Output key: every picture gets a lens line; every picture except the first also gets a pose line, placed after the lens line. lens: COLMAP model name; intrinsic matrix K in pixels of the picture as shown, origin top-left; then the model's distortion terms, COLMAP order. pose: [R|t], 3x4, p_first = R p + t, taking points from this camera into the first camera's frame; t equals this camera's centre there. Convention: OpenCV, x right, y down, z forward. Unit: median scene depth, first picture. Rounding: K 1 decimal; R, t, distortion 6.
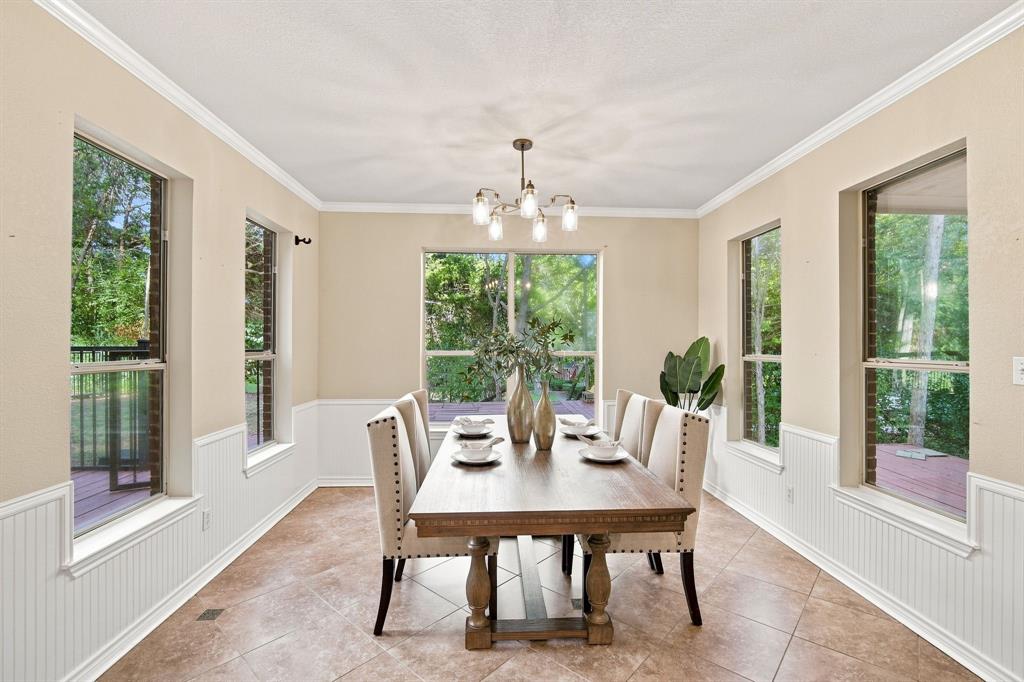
lens RADIAL K [[457.9, 0, 514.7], [0, 457.9, 339.7], [0, 0, 1]] dist [-0.004037, -0.000210]
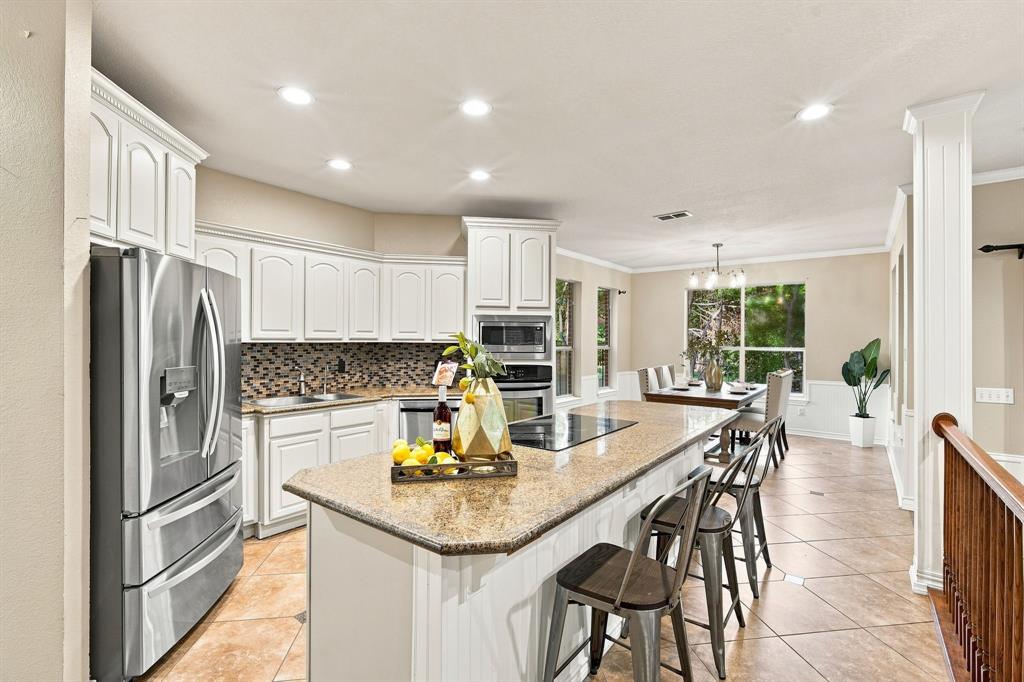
lens RADIAL K [[457.9, 0, 513.4], [0, 457.9, 339.9], [0, 0, 1]] dist [-0.004037, -0.000210]
pose [[0.761648, 0.003480, -0.647982, 0.569258], [-0.004103, 0.999991, 0.000549, -0.000157], [0.647978, 0.002240, 0.761655, -1.010914]]
